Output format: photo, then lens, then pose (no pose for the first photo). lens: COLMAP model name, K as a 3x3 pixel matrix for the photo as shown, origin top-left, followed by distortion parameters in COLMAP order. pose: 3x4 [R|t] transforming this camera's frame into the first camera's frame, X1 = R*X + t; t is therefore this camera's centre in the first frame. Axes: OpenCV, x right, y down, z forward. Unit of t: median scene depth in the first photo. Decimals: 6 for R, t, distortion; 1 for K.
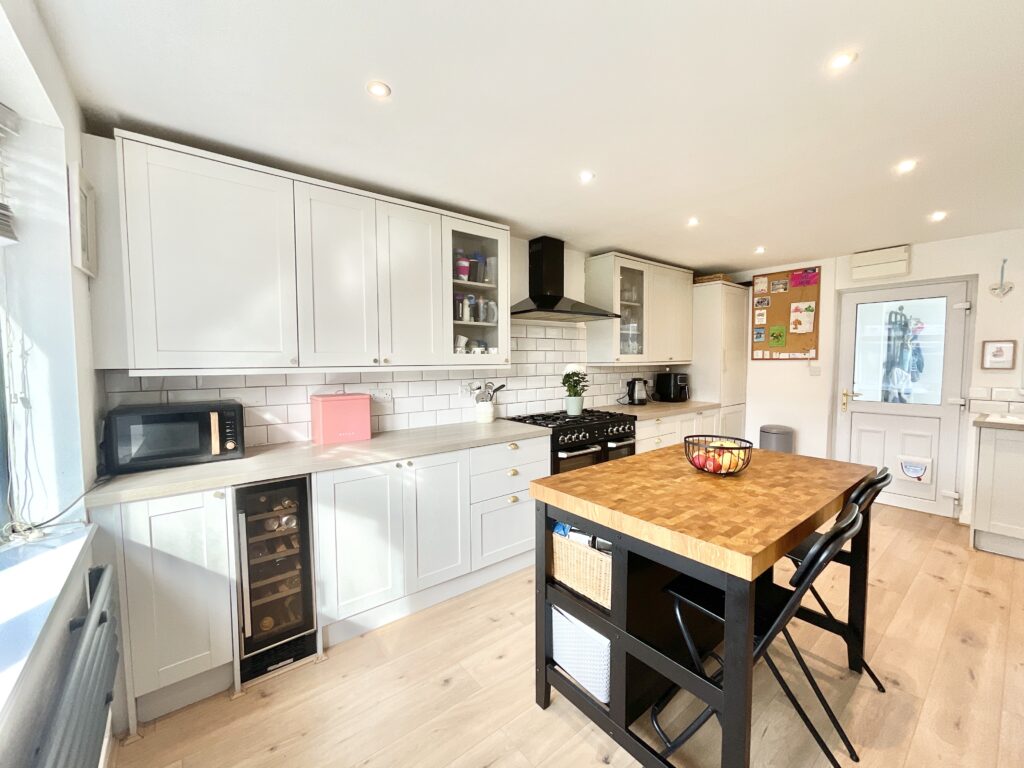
lens RADIAL K [[416.0, 0, 511.6], [0, 416.0, 387.8], [0, 0, 1]] dist [-0.002146, -0.000879]
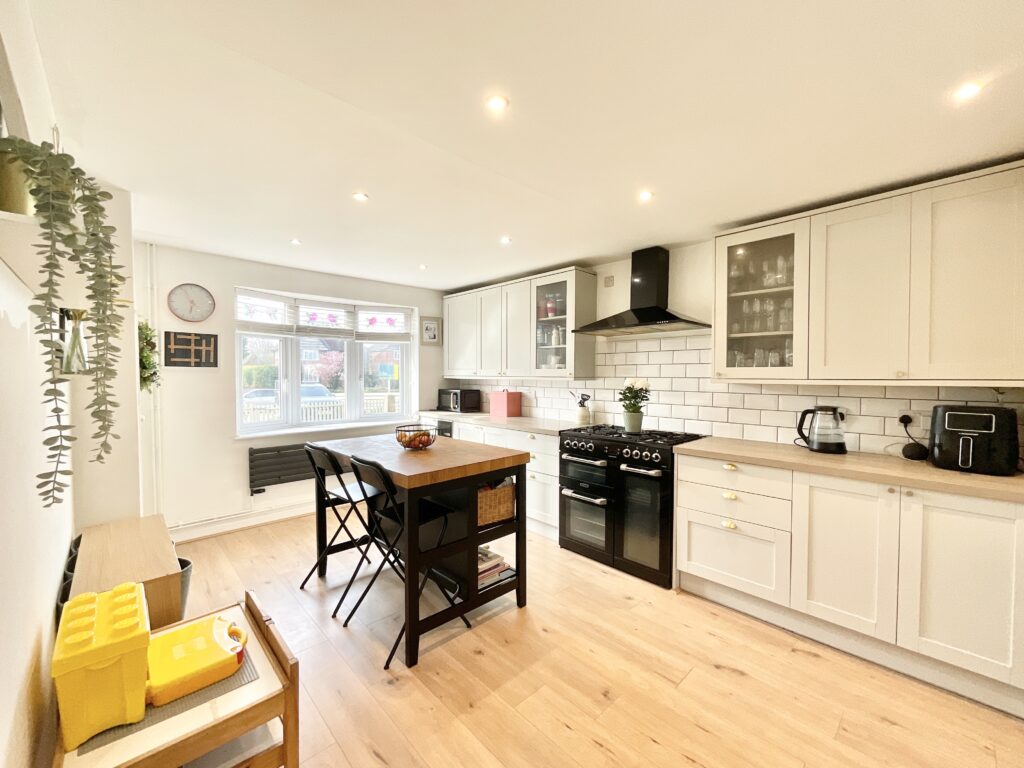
lens RADIAL K [[416.0, 0, 512.1], [0, 416.0, 379.0], [0, 0, 1]] dist [-0.002146, -0.000879]
pose [[0.098642, 0.023609, -0.994843, 1.046865], [-0.066456, 0.997643, 0.017087, -0.051907], [0.992901, 0.064428, 0.099979, 0.610239]]
